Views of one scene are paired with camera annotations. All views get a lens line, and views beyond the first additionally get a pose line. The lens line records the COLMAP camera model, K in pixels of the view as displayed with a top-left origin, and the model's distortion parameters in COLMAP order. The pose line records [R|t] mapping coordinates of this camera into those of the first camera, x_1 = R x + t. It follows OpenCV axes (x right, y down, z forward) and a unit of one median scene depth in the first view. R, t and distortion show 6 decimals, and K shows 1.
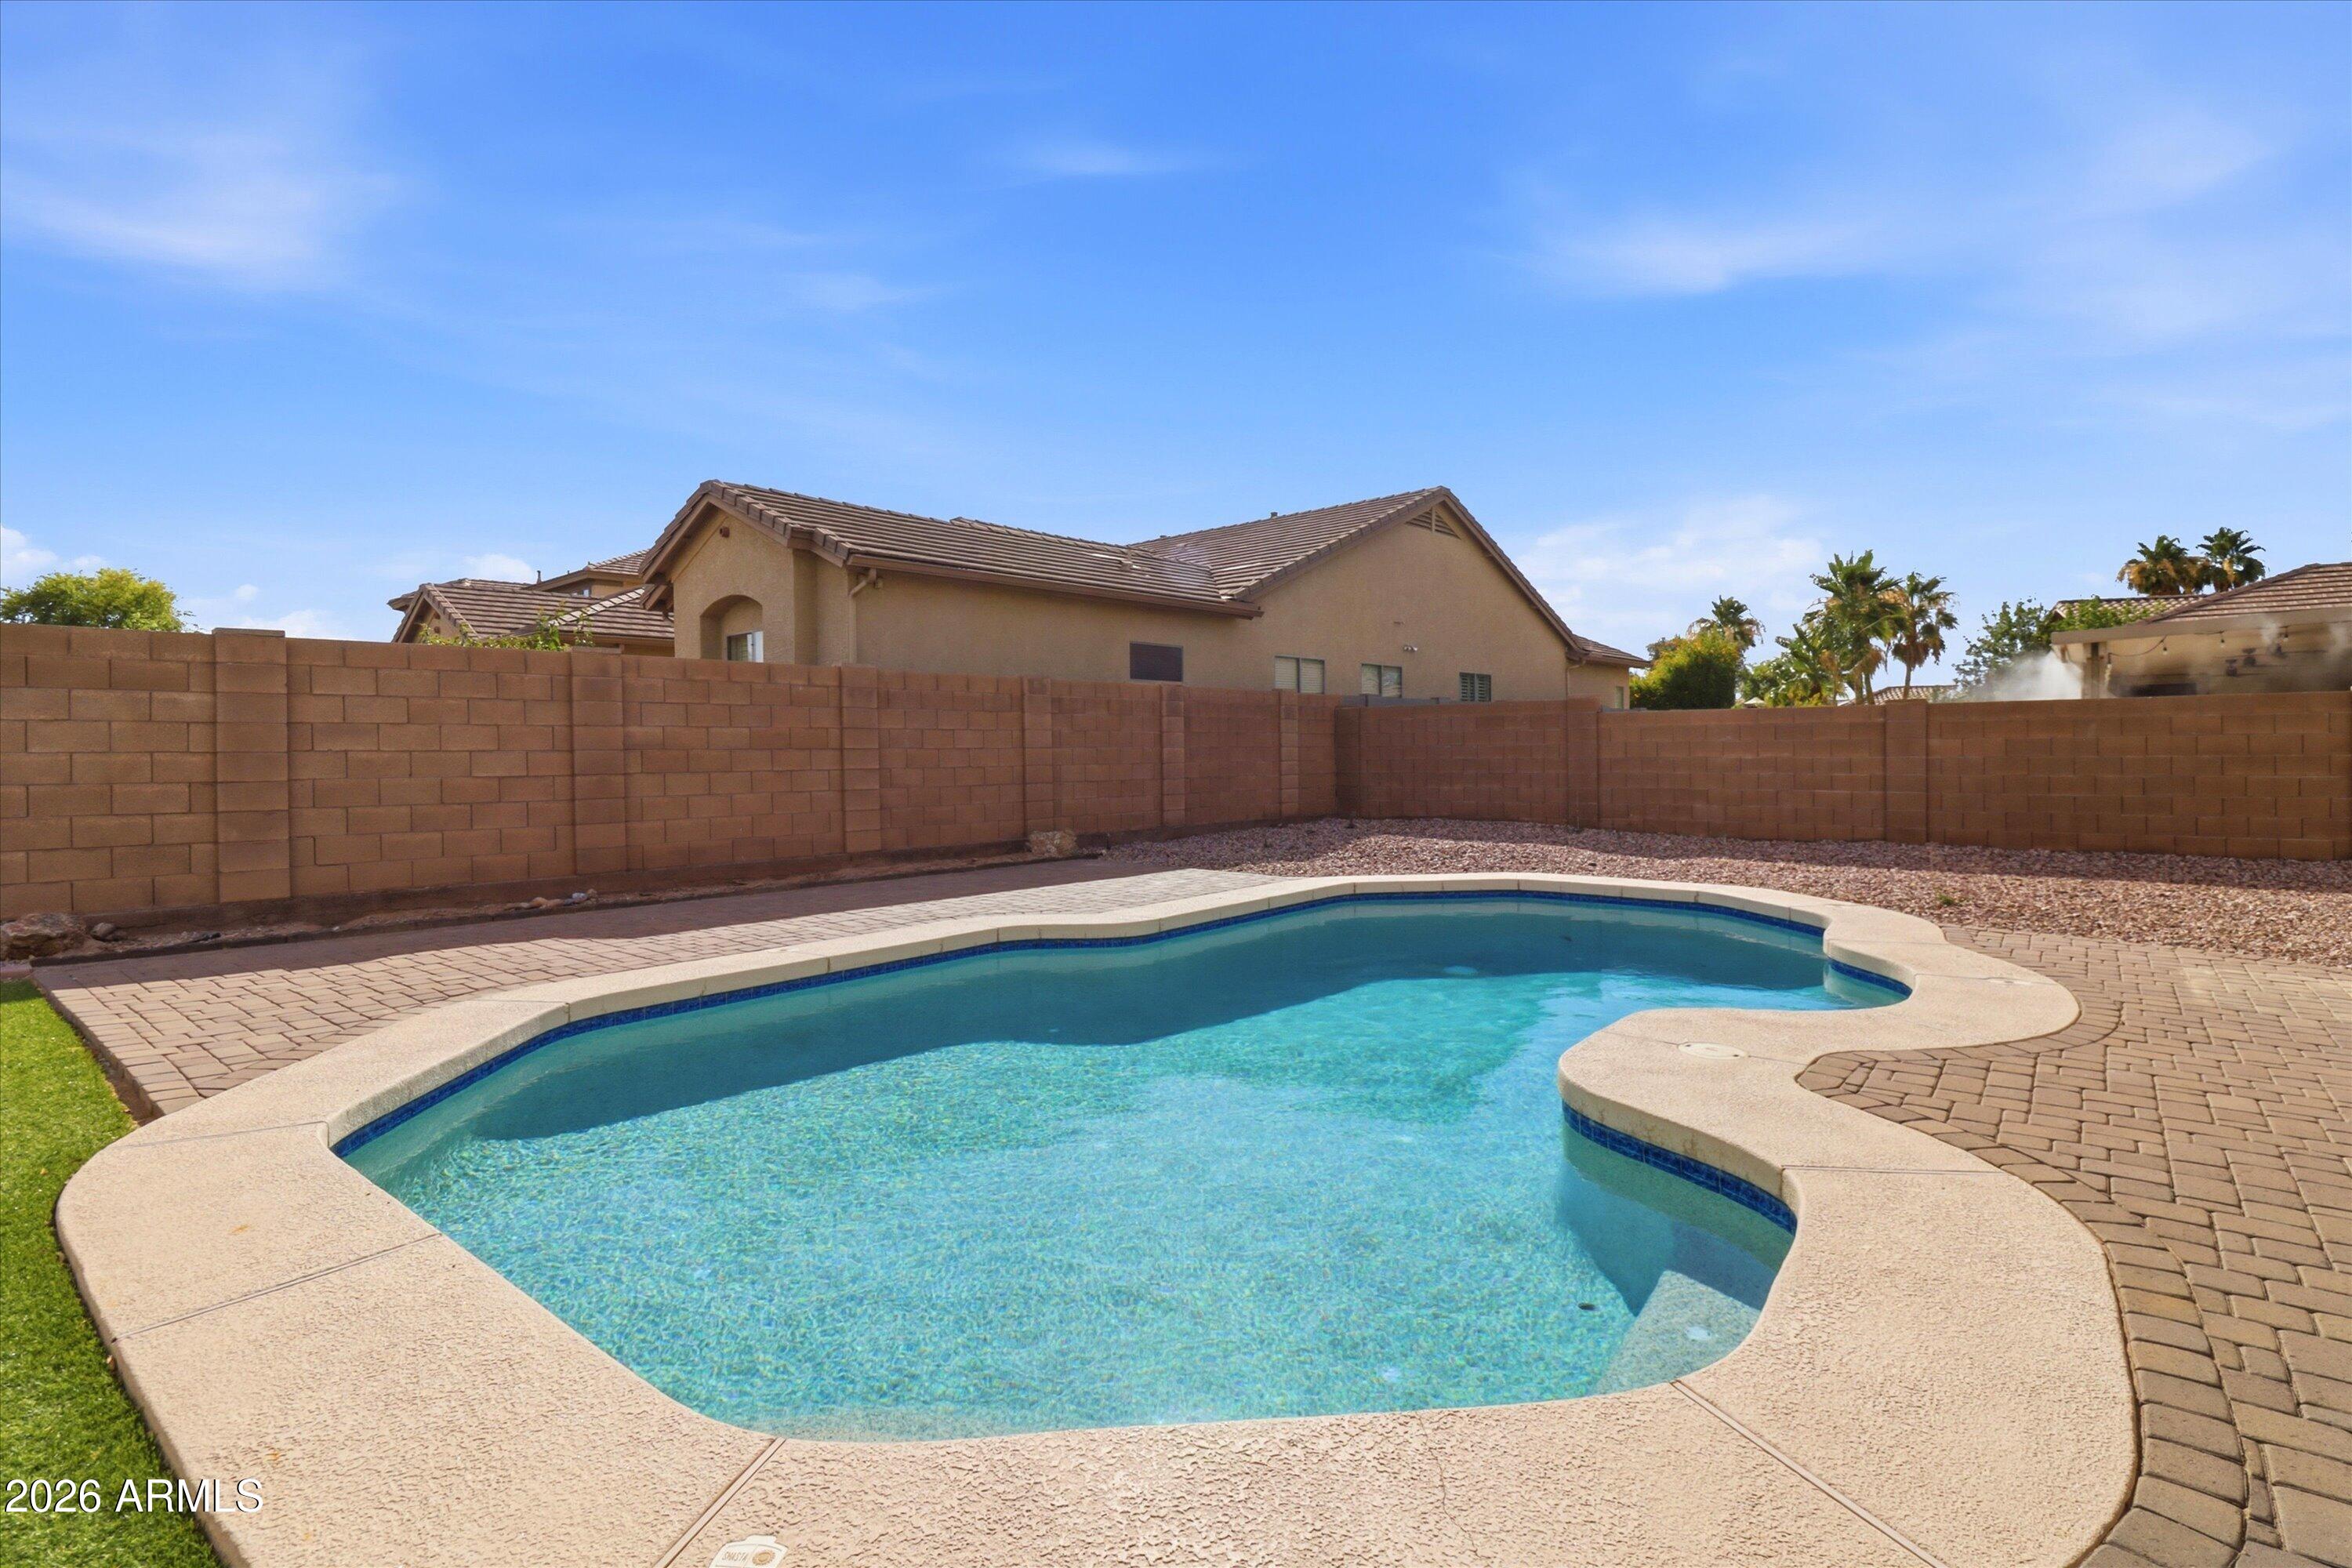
lens RADIAL K [[1114.0, 0, 1185.7], [0, 1114.0, 779.3], [0, 0, 1]] dist [-0.005265, -0.000784]
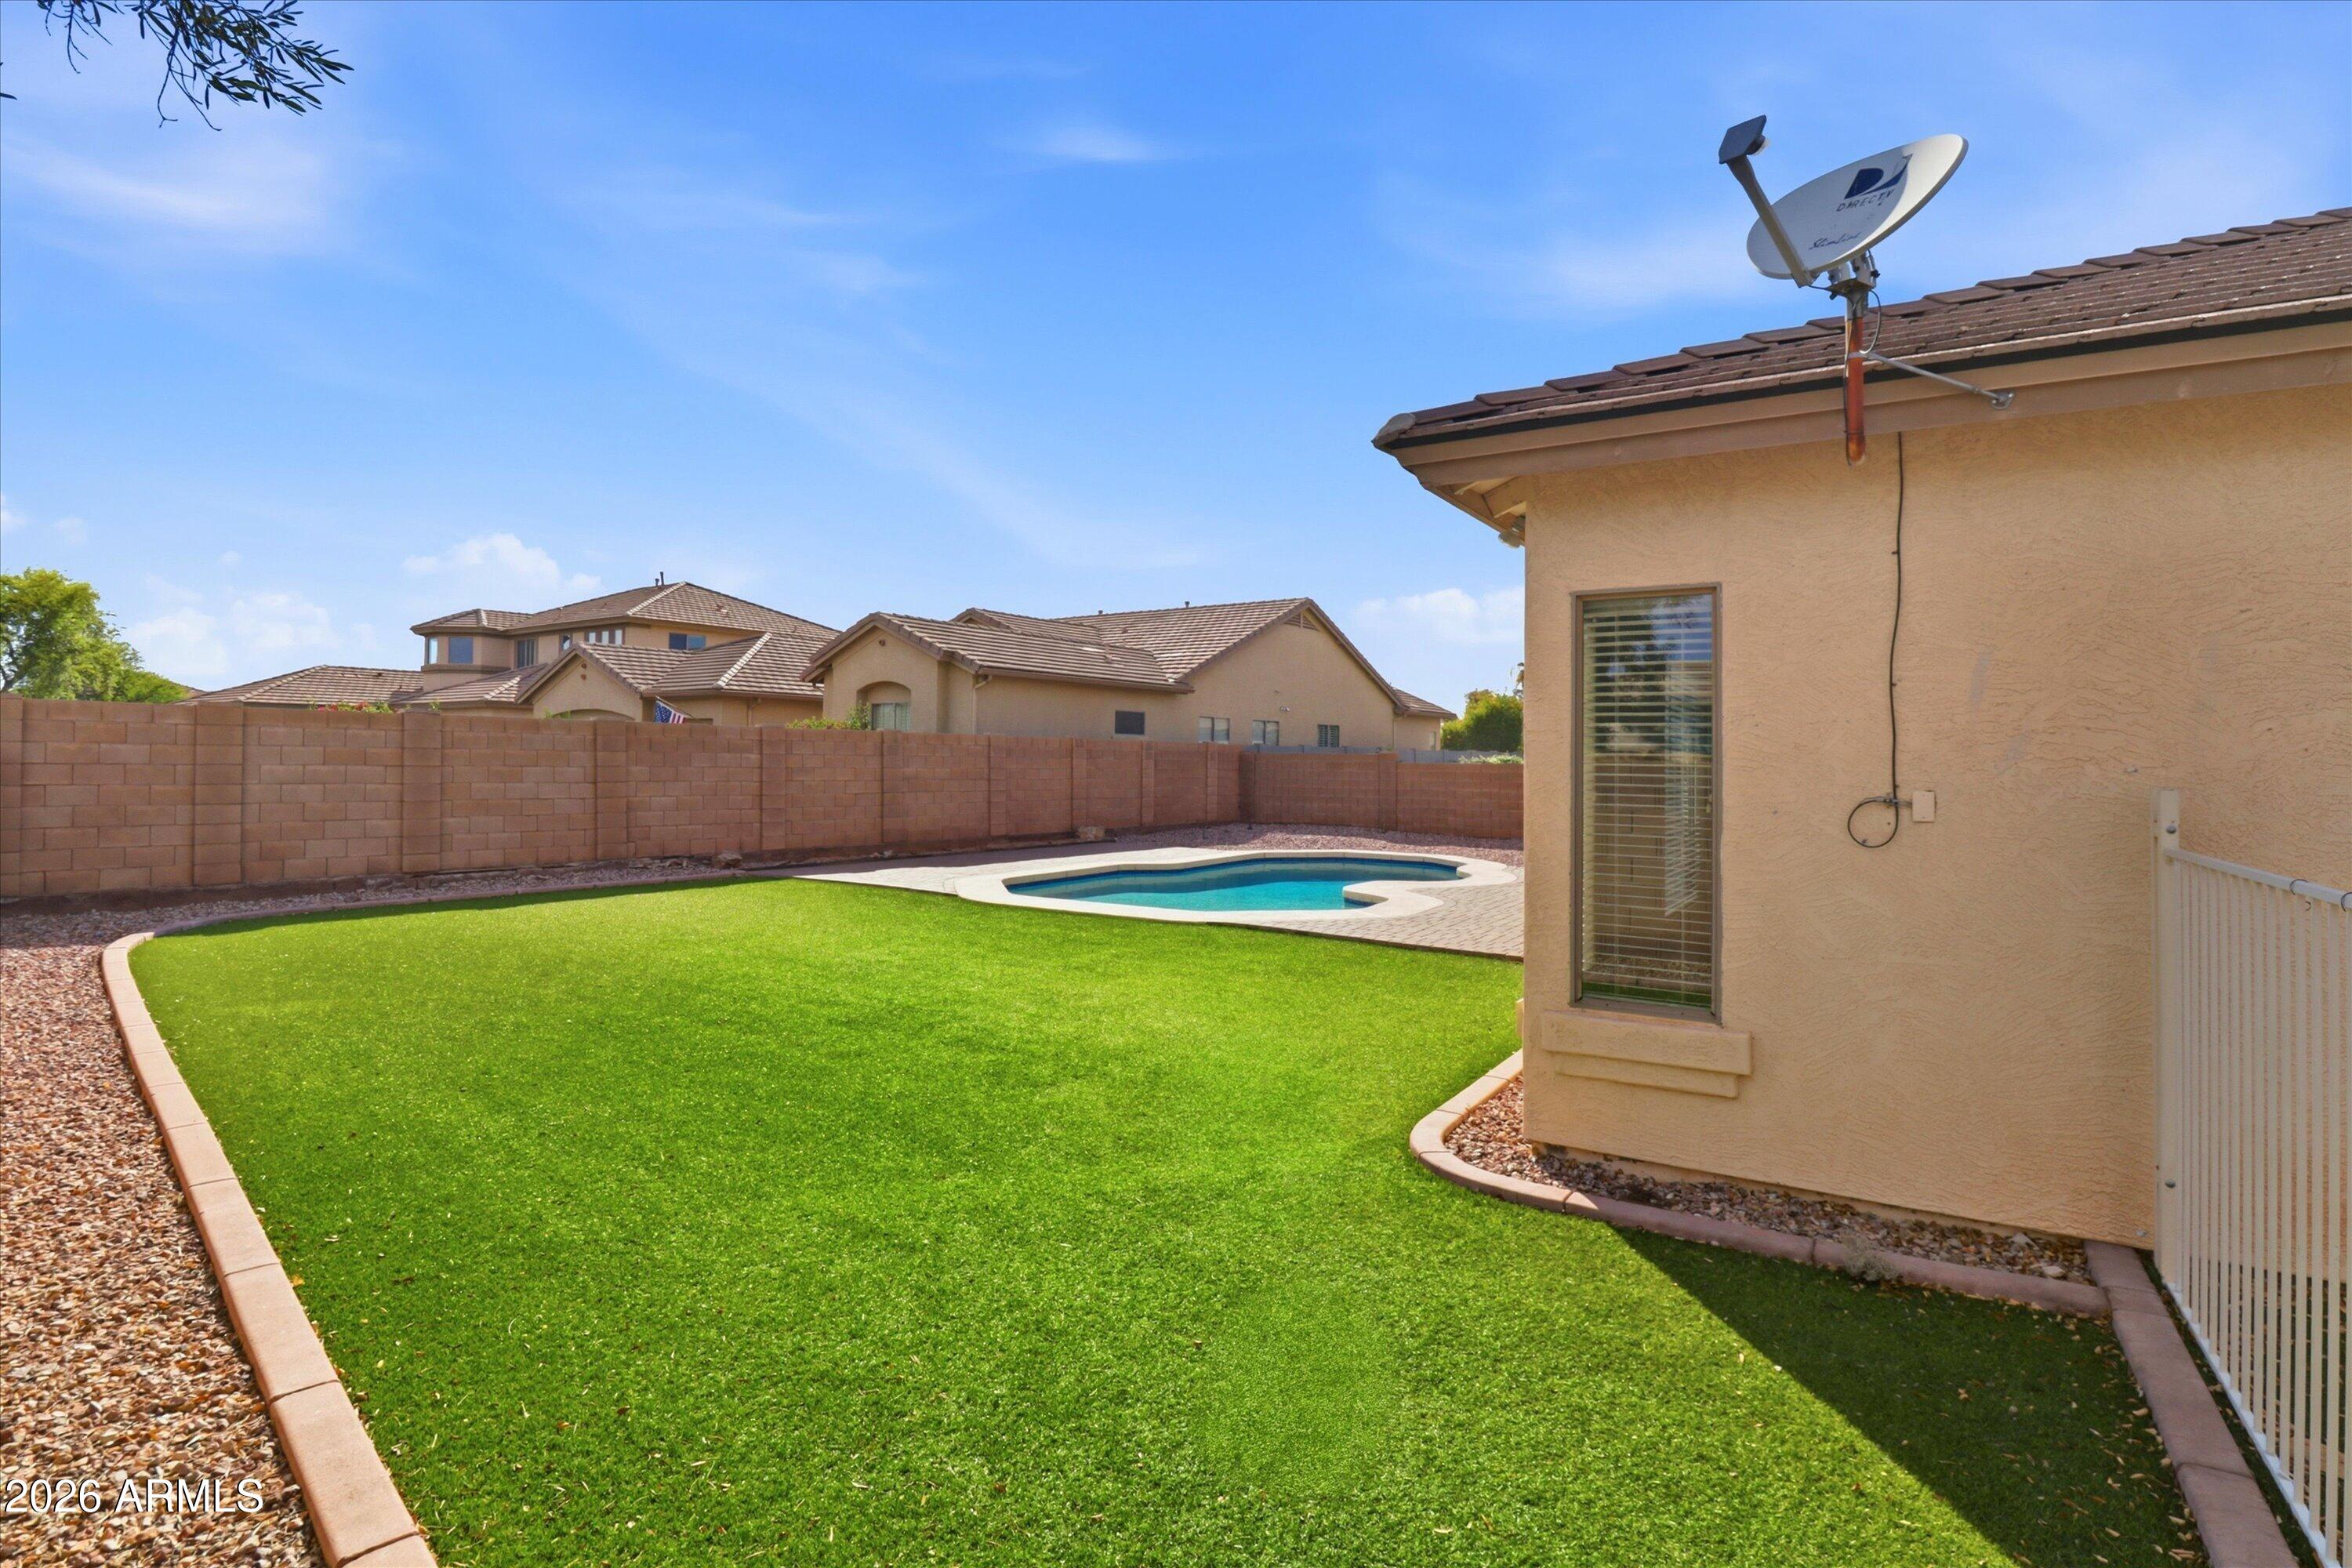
lens RADIAL K [[1128.1, 0, 1196.7], [0, 1128.1, 767.2], [0, 0, 1]] dist [-0.005381, -0.010360]
pose [[0.990796, 0.020891, 0.133744, -0.172446], [-0.018033, 0.999583, -0.022549, -0.009170], [-0.134160, 0.019930, 0.990759, -0.706847]]
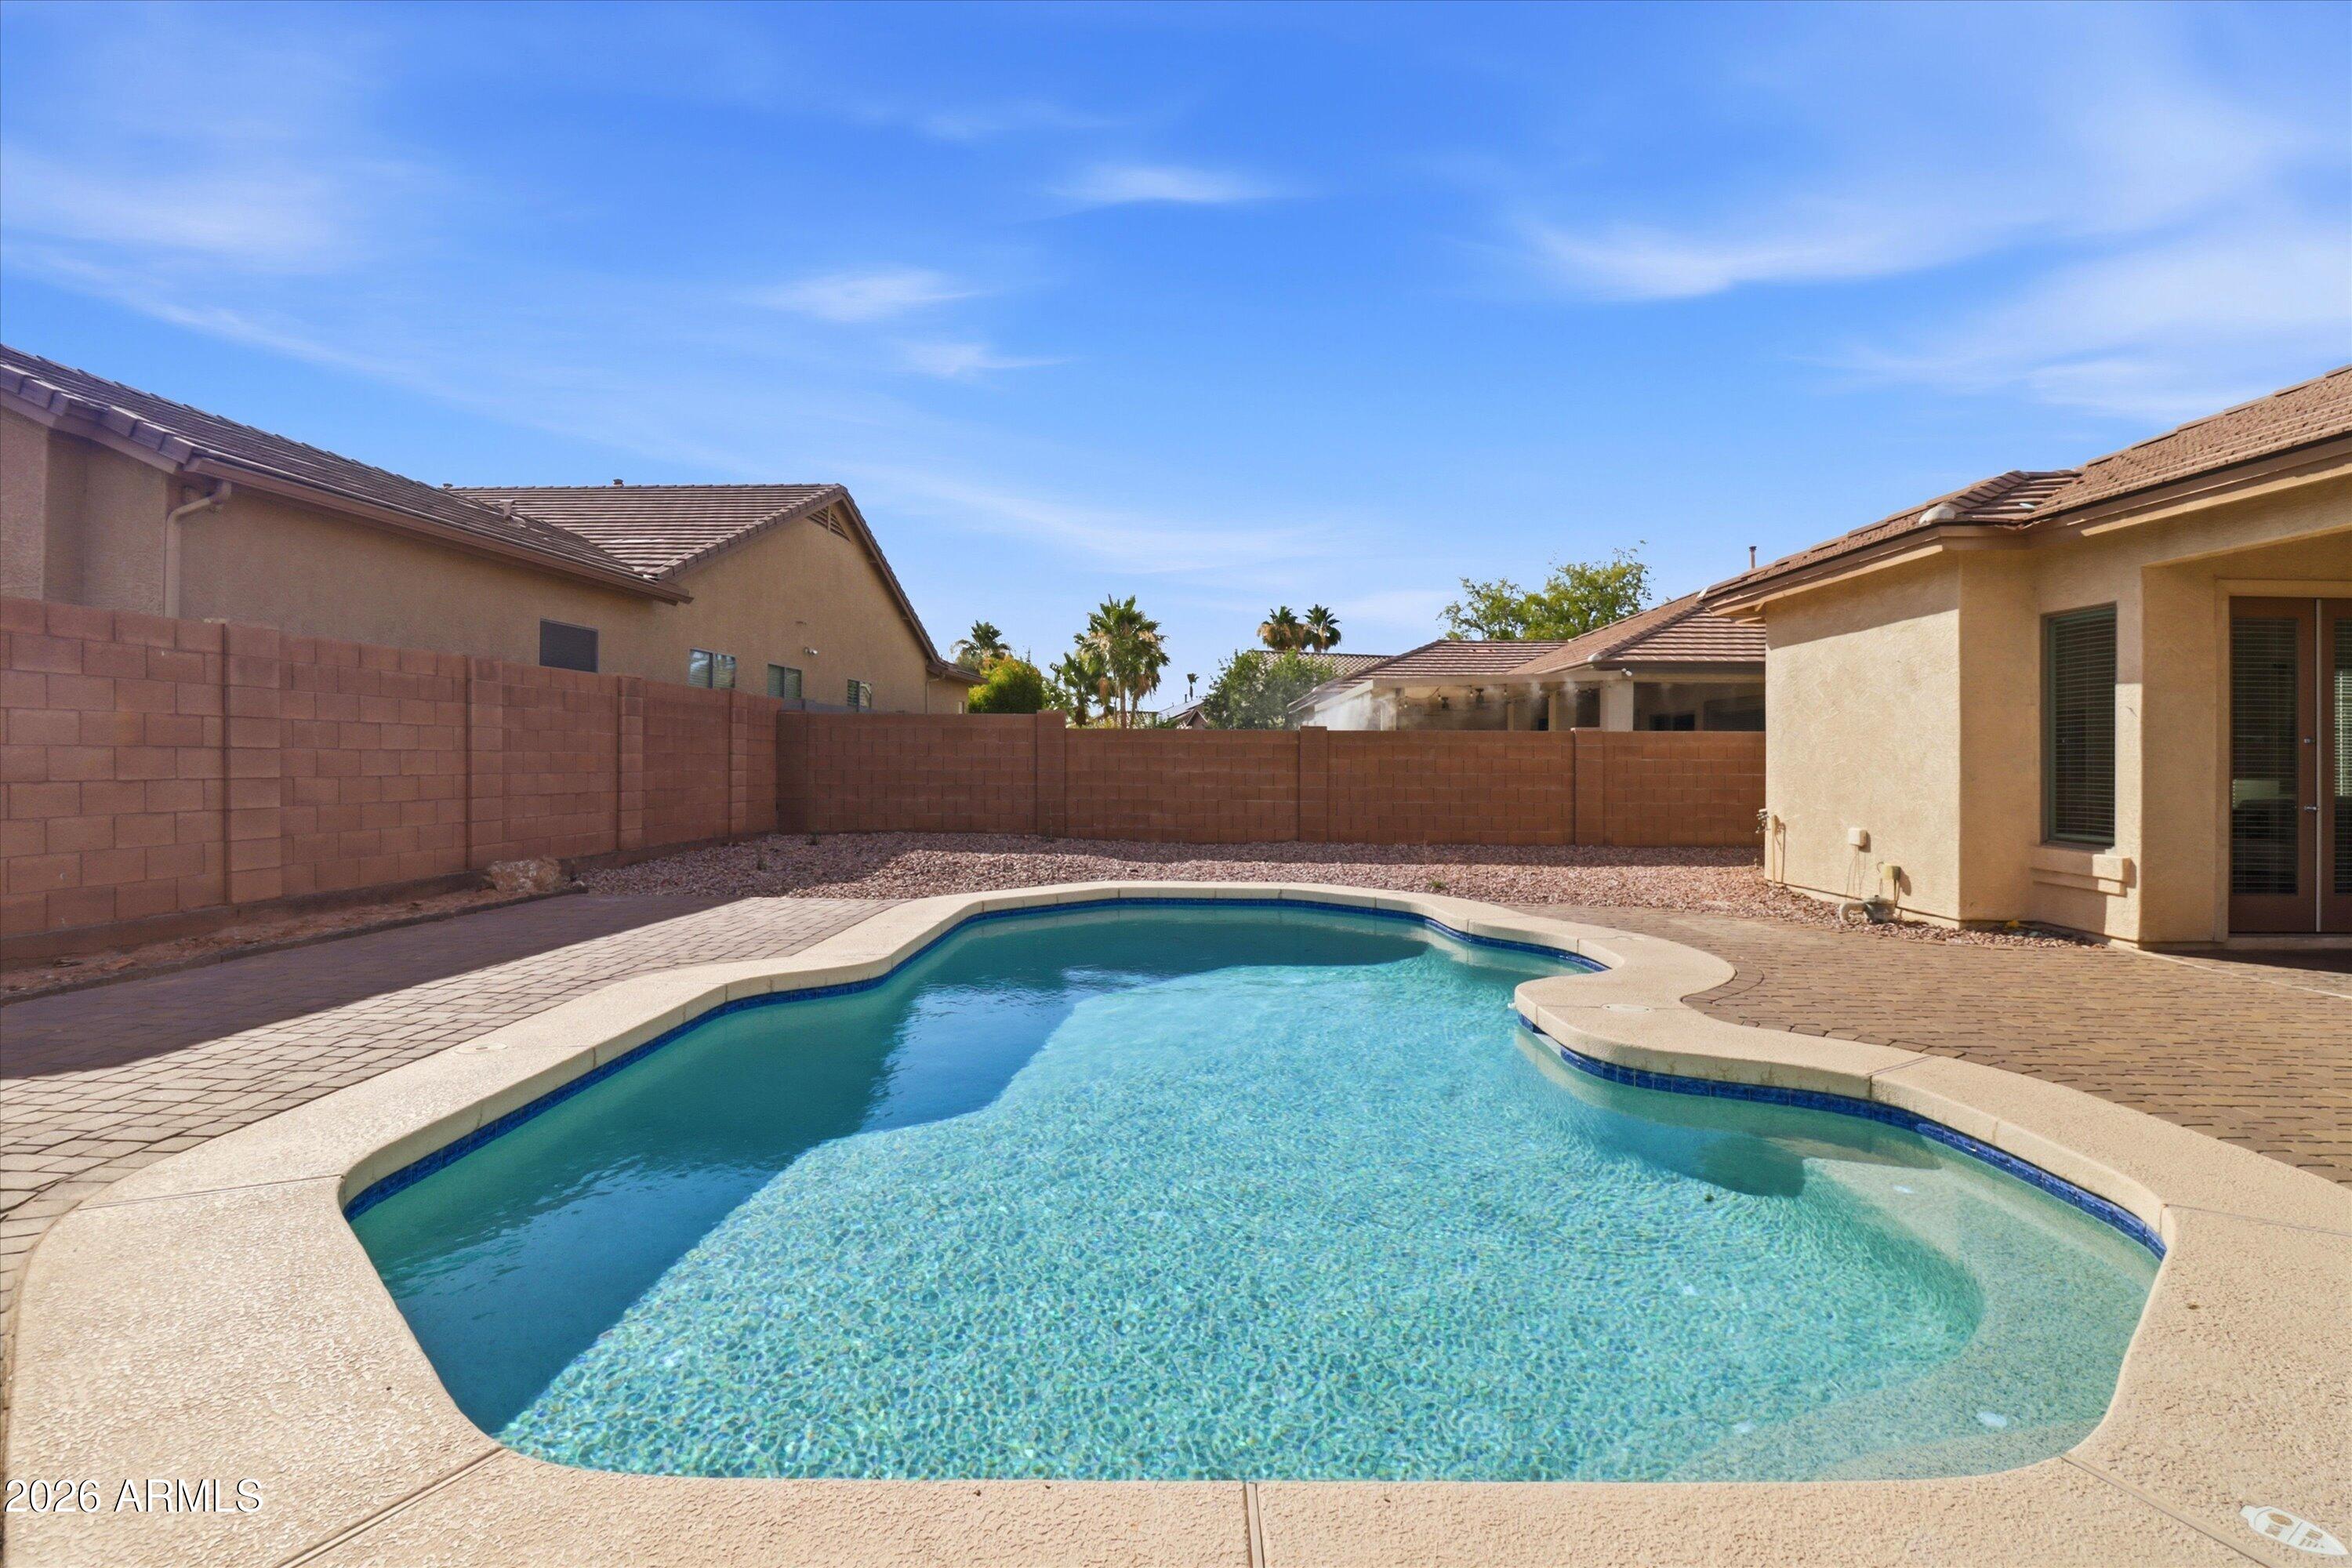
lens RADIAL K [[1128.1, 0, 1196.7], [0, 1128.1, 767.2], [0, 0, 1]] dist [-0.005381, -0.010360]
pose [[0.781029, 0.011281, 0.624393, -0.214317], [0.001319, 0.999805, -0.019714, -0.001439], [-0.624493, 0.016221, 0.780862, 0.092486]]
